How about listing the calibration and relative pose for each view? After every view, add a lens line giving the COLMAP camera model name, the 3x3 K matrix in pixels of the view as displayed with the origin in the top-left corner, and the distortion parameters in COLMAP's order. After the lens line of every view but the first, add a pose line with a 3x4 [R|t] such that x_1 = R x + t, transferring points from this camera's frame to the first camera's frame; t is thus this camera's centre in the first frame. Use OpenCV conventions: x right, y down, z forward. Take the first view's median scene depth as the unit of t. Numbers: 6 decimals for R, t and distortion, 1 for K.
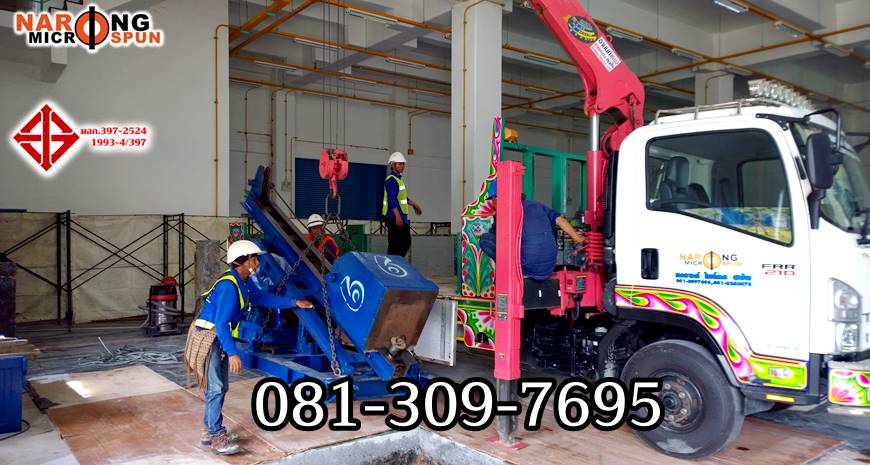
lens RADIAL K [[635.9, 0, 416.0], [0, 635.9, 241.6], [0, 0, 1]] dist [0.054750, -0.055790]
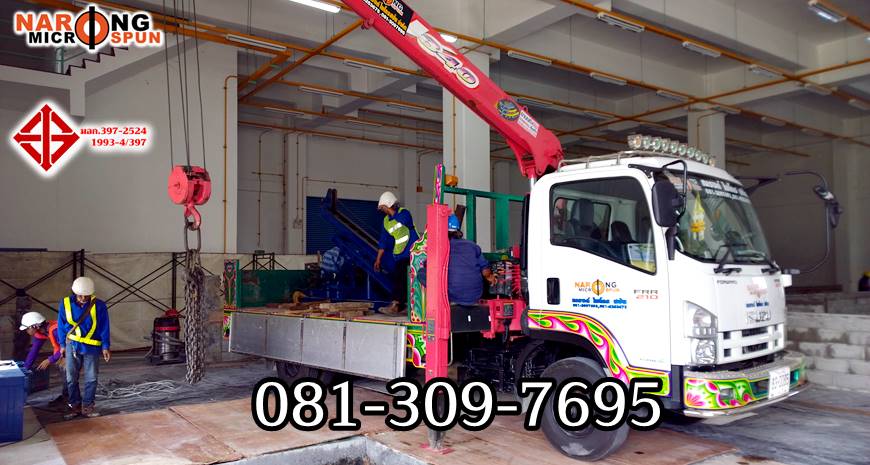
lens RADIAL K [[635.9, 0, 428.0], [0, 635.9, 247.1], [0, 0, 1]] dist [0.054750, -0.055790]
pose [[0.999633, -0.008832, -0.025600, 0.133363], [0.007646, 0.998909, -0.046061, 0.004971], [0.025979, 0.045848, 0.998611, -0.136063]]
